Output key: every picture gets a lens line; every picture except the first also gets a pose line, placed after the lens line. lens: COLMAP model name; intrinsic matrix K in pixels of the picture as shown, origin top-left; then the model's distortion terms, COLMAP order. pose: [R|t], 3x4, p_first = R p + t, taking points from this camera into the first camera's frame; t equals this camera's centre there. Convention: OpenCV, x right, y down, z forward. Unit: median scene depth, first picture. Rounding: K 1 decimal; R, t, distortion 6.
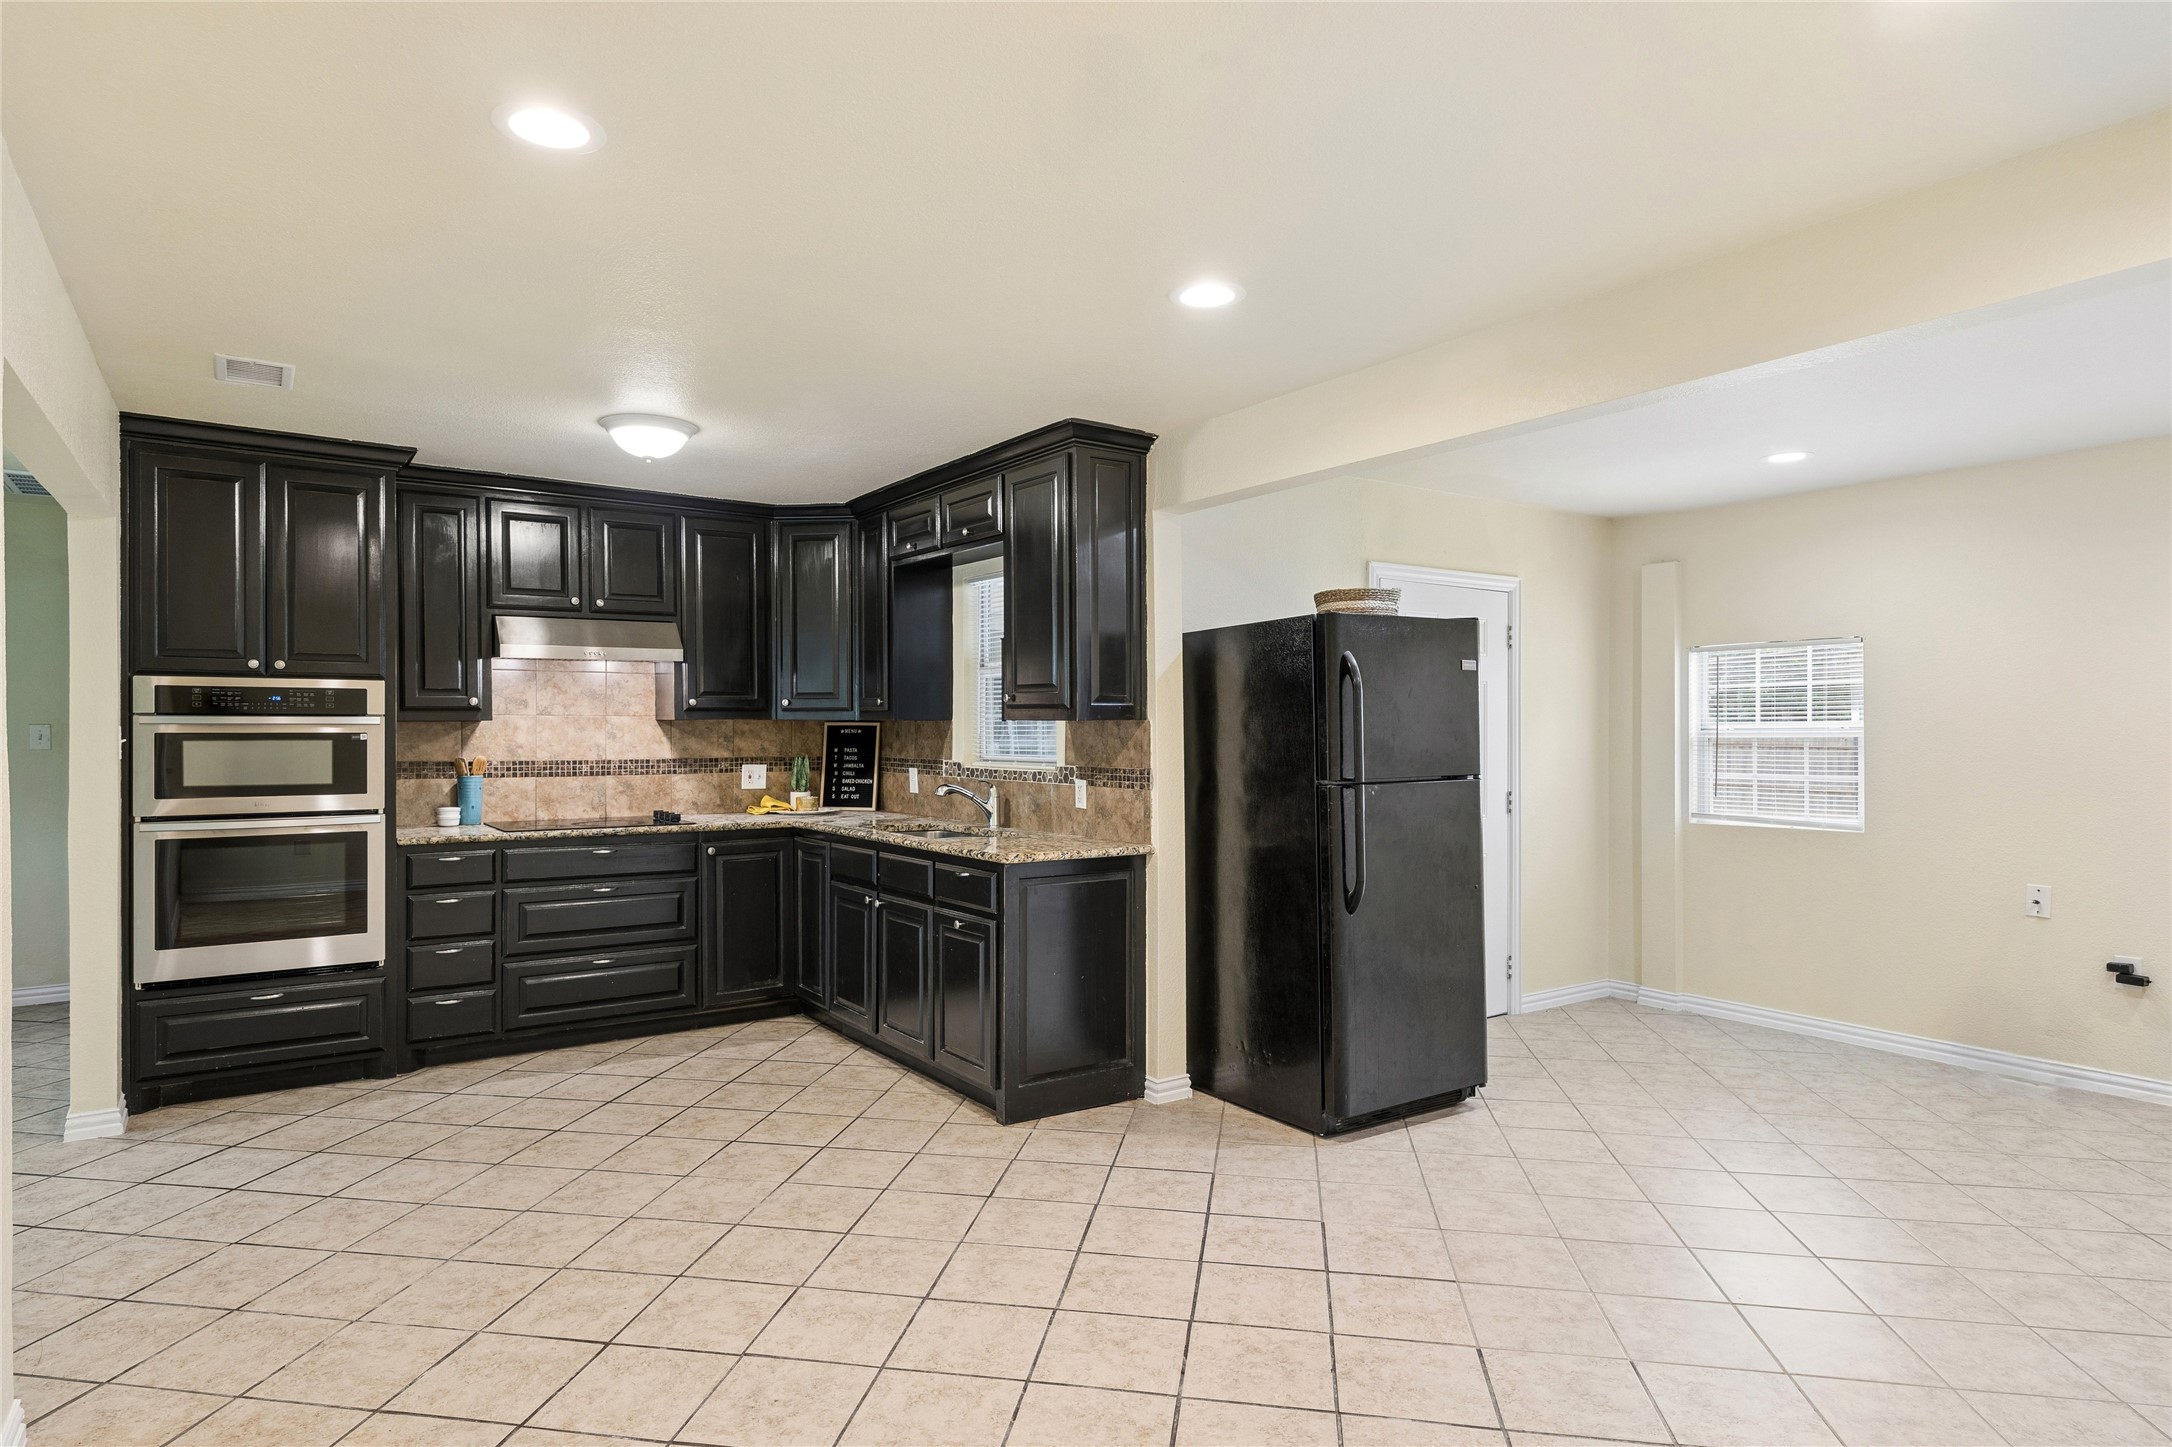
lens RADIAL K [[1192.5, 0, 1075.5], [0, 1192.5, 732.6], [0, 0, 1]] dist [0.002146, 0.001222]
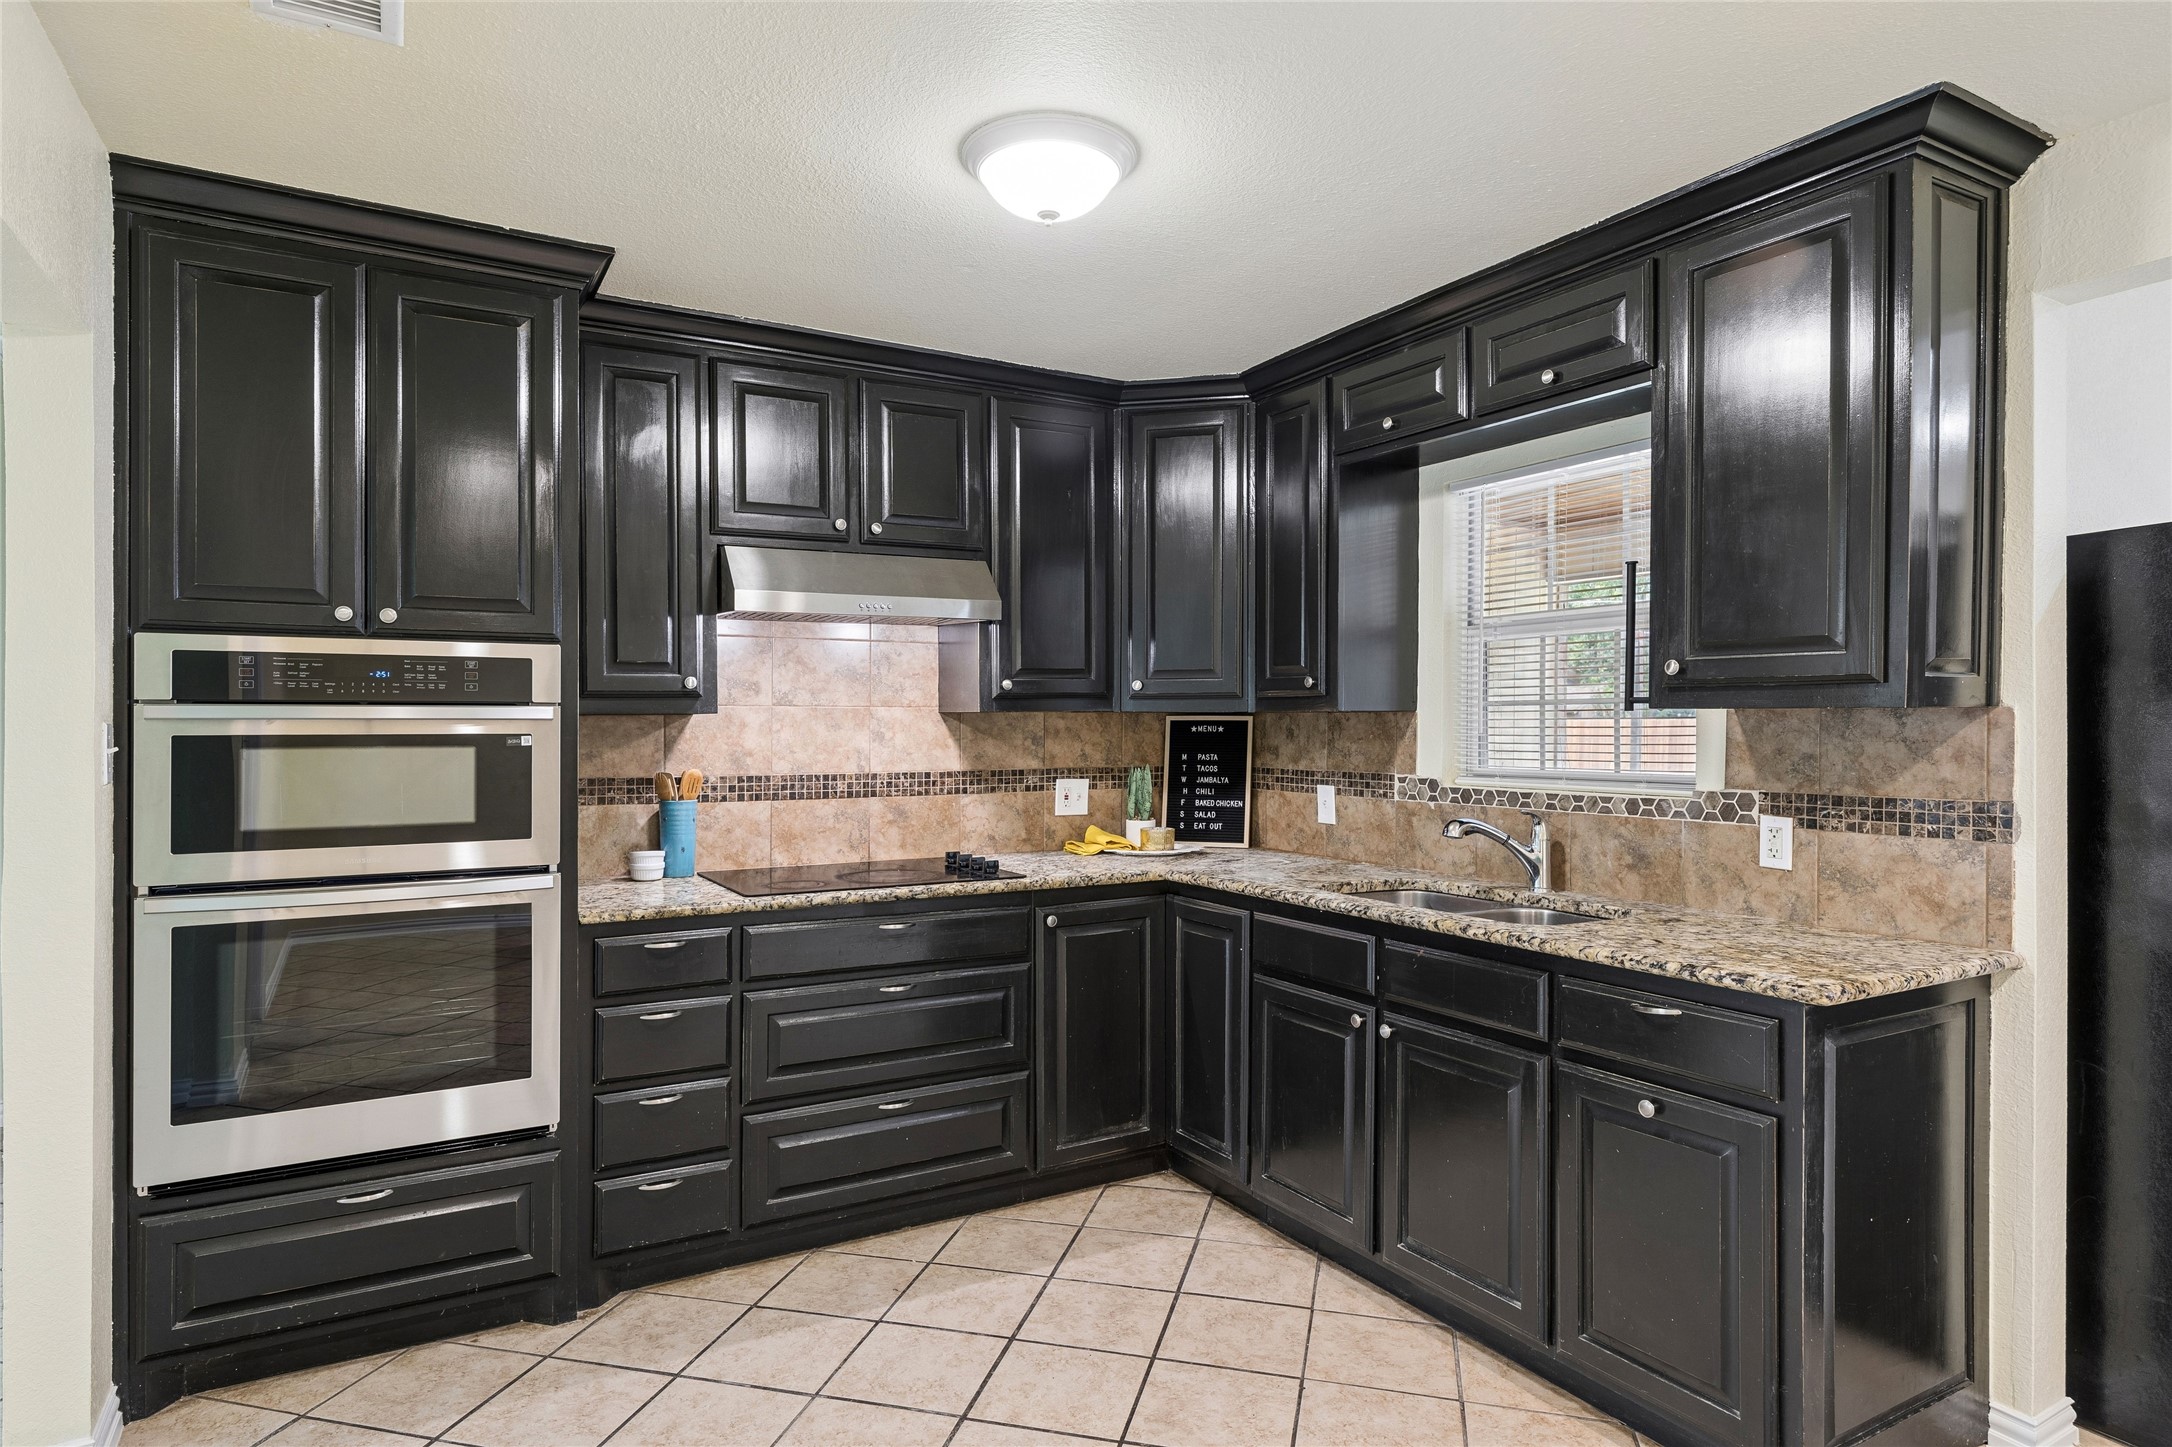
lens RADIAL K [[1215.0, 0, 1096.7], [0, 1215.0, 715.8], [0, 0, 1]] dist [0.001543, 0.000310]
pose [[0.996951, -0.003092, -0.077969, -0.235960], [0.002242, 0.999937, -0.010987, -0.001413], [0.077998, 0.010778, 0.996895, 0.372528]]
